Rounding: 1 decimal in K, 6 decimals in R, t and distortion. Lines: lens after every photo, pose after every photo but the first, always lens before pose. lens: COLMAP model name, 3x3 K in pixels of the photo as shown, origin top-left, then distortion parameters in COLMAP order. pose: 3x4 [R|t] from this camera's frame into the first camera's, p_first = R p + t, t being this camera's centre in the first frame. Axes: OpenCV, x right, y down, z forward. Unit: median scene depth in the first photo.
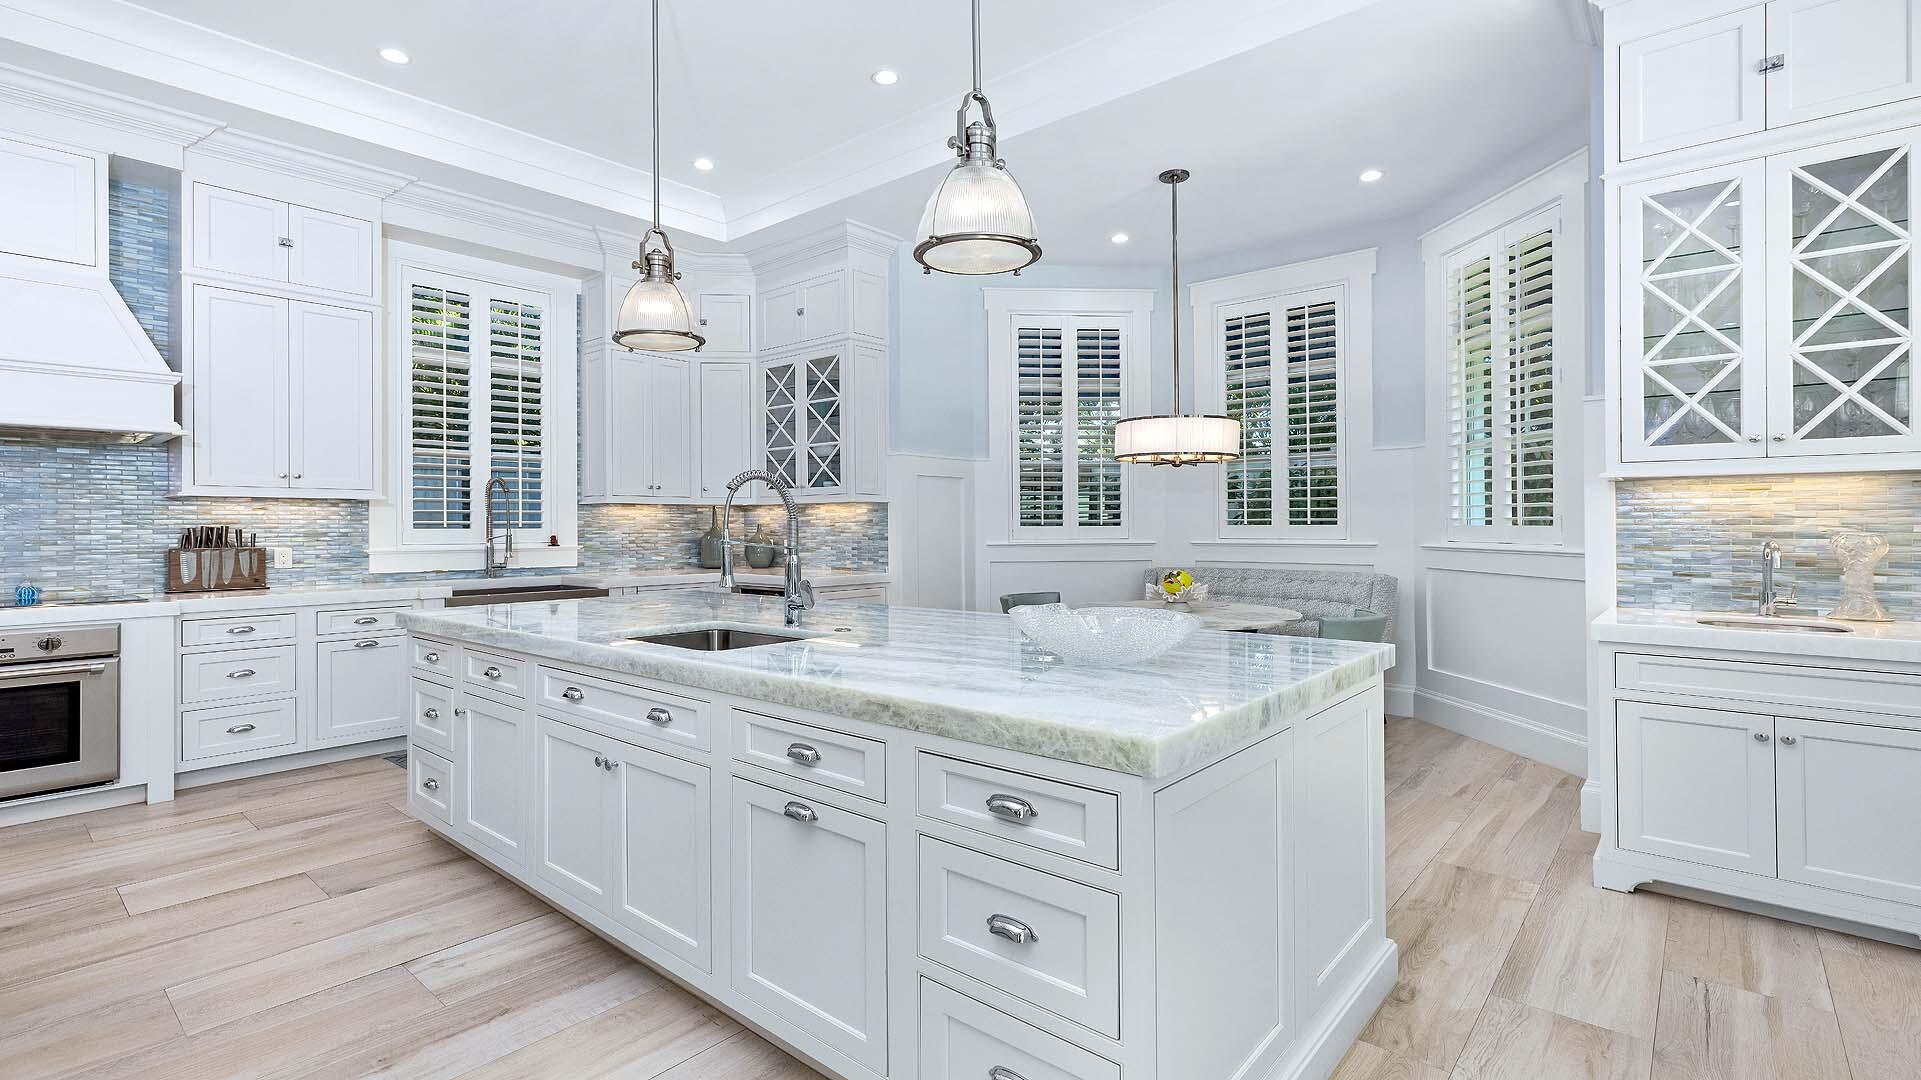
lens RADIAL K [[867.6, 0, 961.0], [0, 867.6, 524.2], [0, 0, 1]] dist [-0.000907, -0.000431]
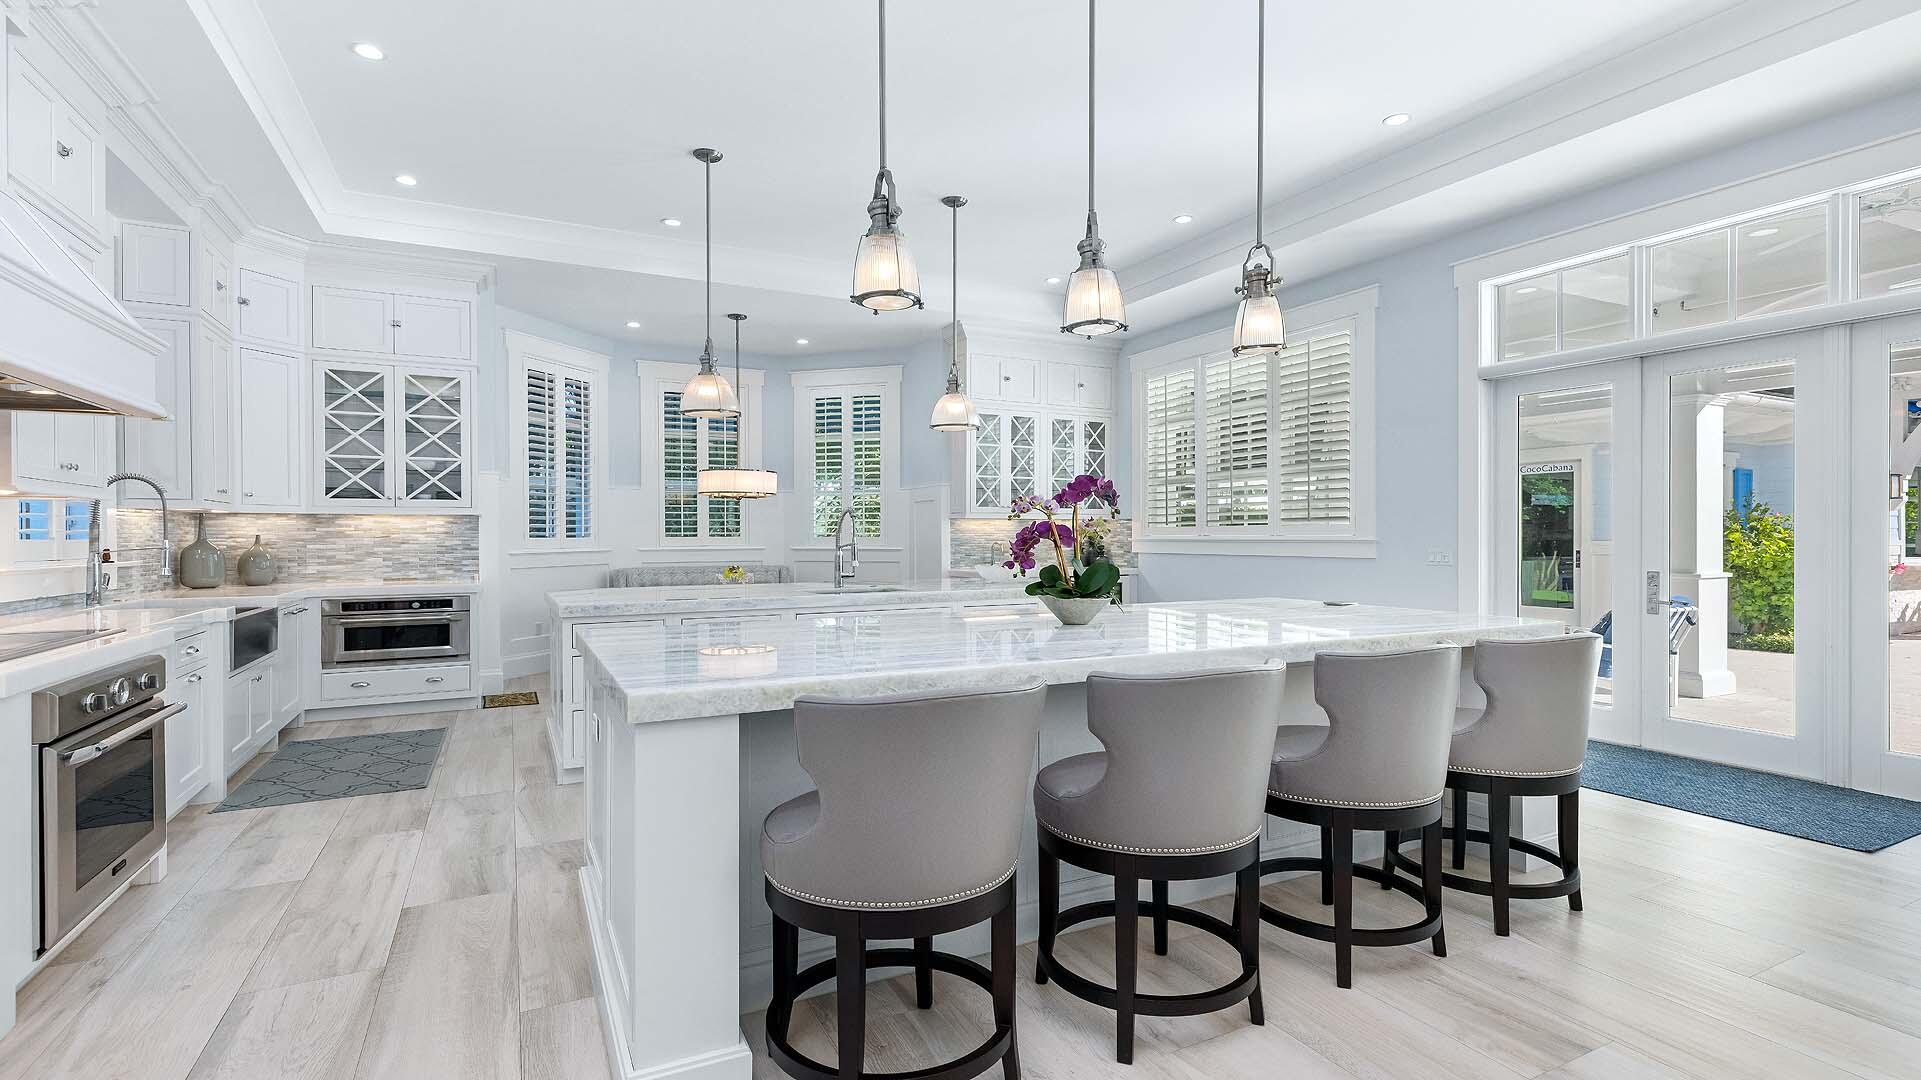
lens RADIAL K [[888.9, 0, 960.8], [0, 888.9, 544.3], [0, 0, 1]] dist [0.001523, 0.000051]
pose [[0.376243, -0.005767, 0.926503, -0.976040], [0.000765, 0.999982, 0.005913, 0.005540], [-0.926521, -0.001516, 0.376241, 0.005655]]
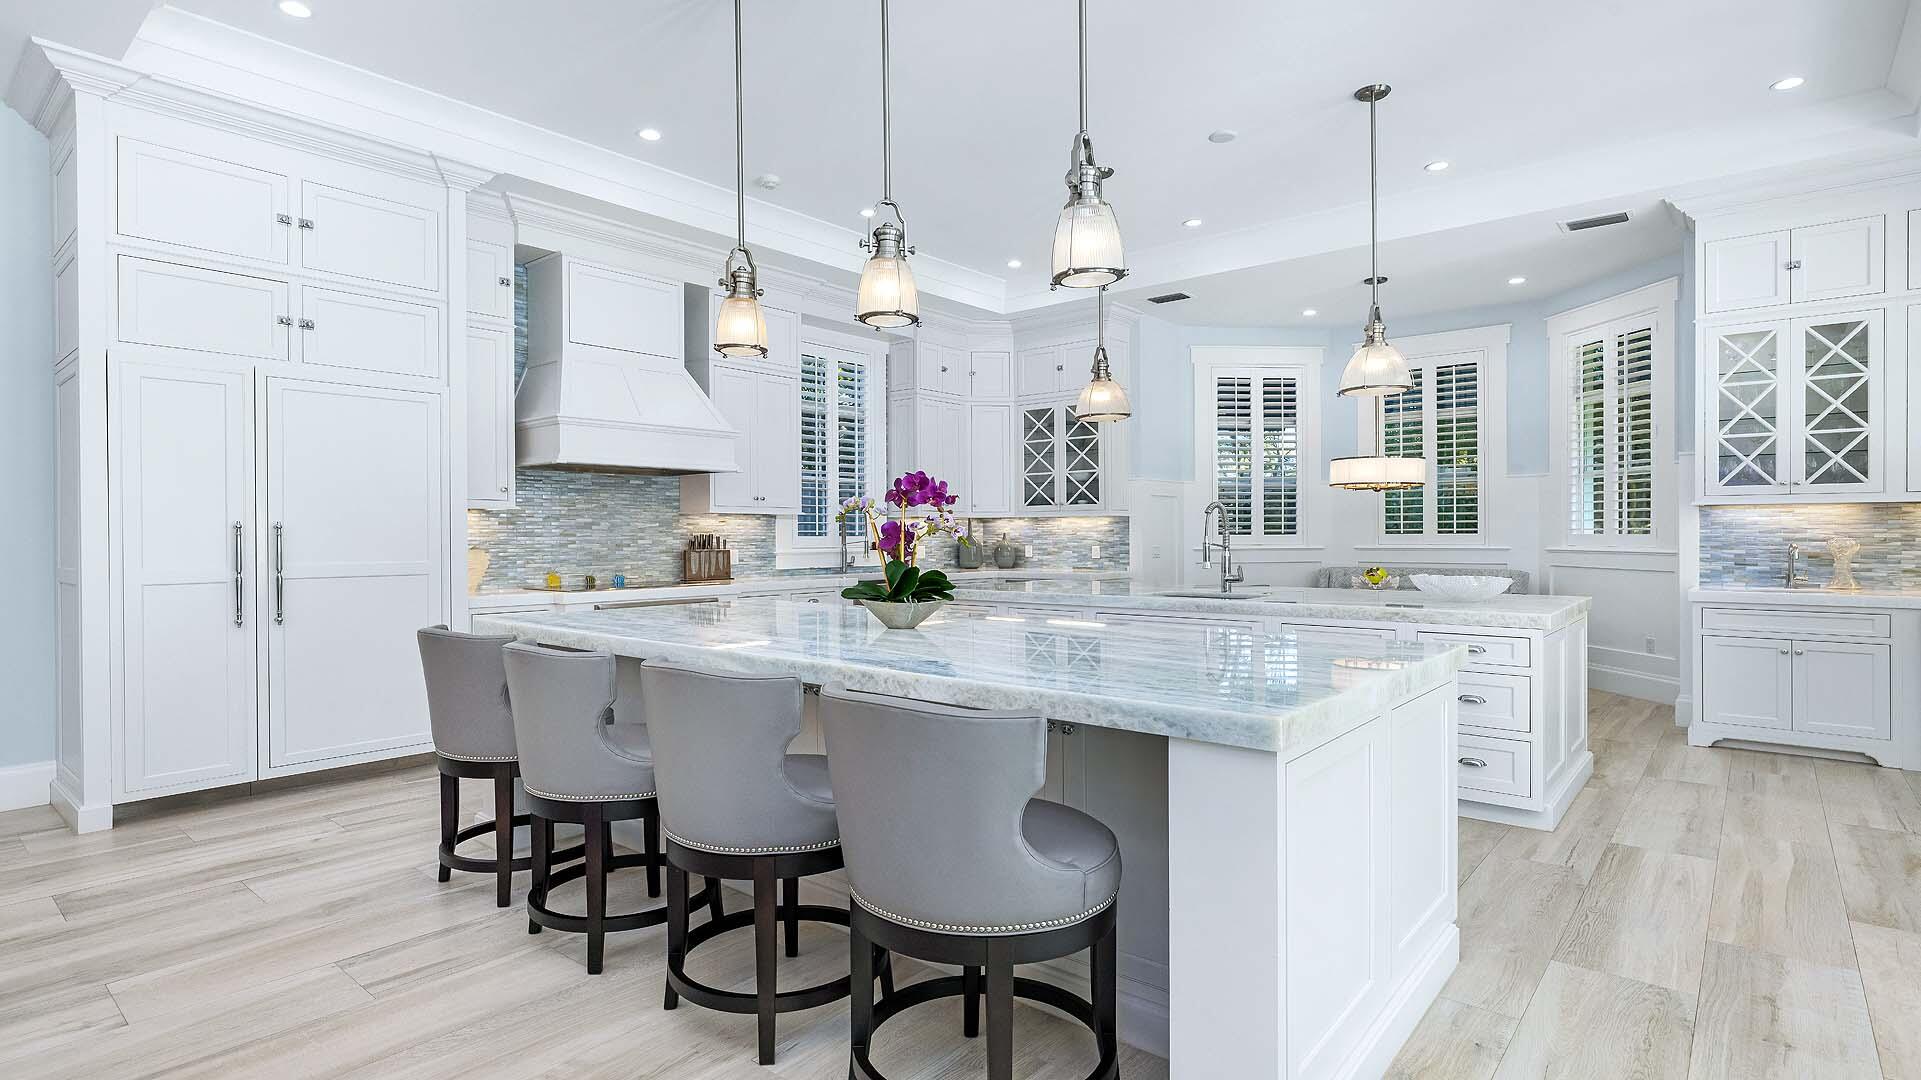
lens RADIAL K [[940.0, 0, 953.9], [0, 940.0, 543.4], [0, 0, 1]] dist [-0.014903, 0.000206]
pose [[1.000000, 0.000316, 0.000418, -0.374110], [-0.000320, 0.999949, 0.010116, 0.001331], [-0.000415, -0.010116, 0.999949, -0.431832]]
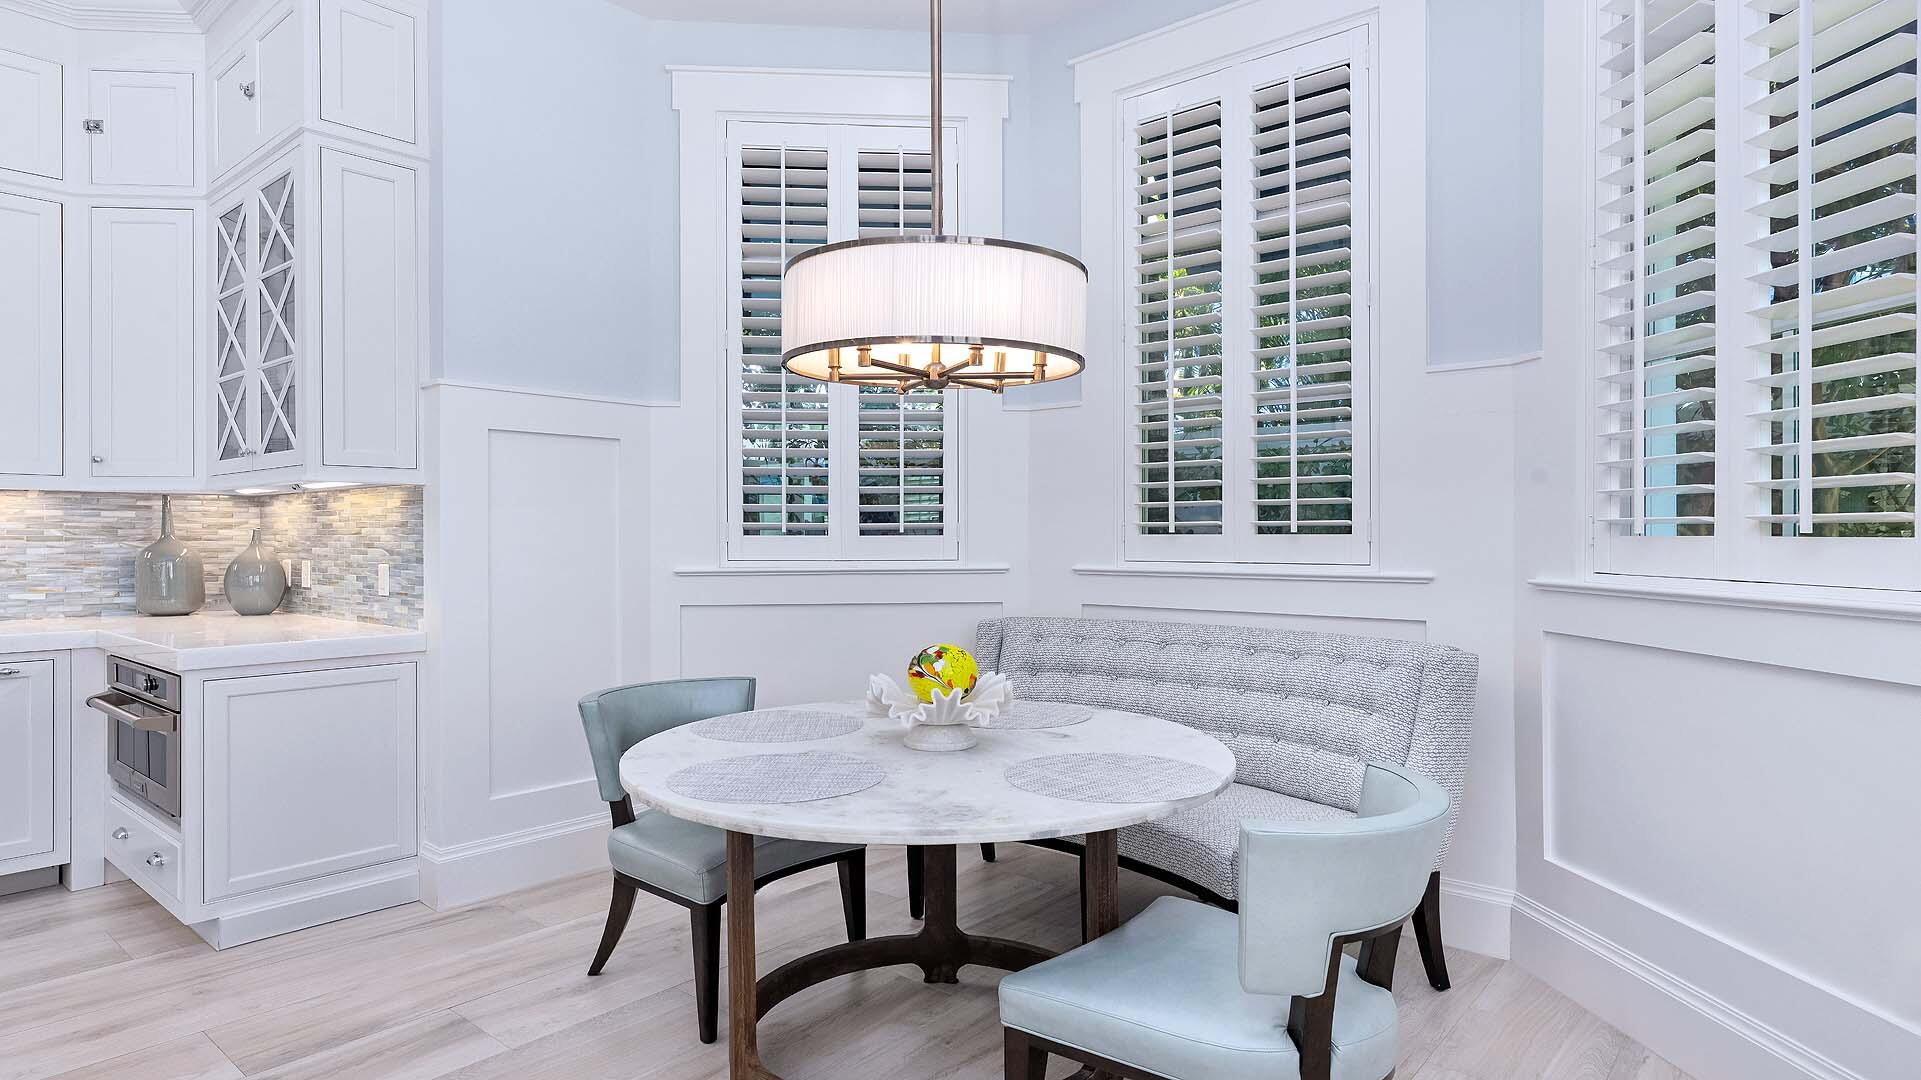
lens RADIAL K [[1059.1, 0, 962.5], [0, 1059.1, 532.4], [0, 0, 1]] dist [-0.001880, 0.045865]
pose [[0.999990, 0.003257, 0.002904, 0.229802], [-0.003256, 0.999995, -0.000375, 0.000565], [-0.002905, 0.000365, 0.999996, 0.441419]]
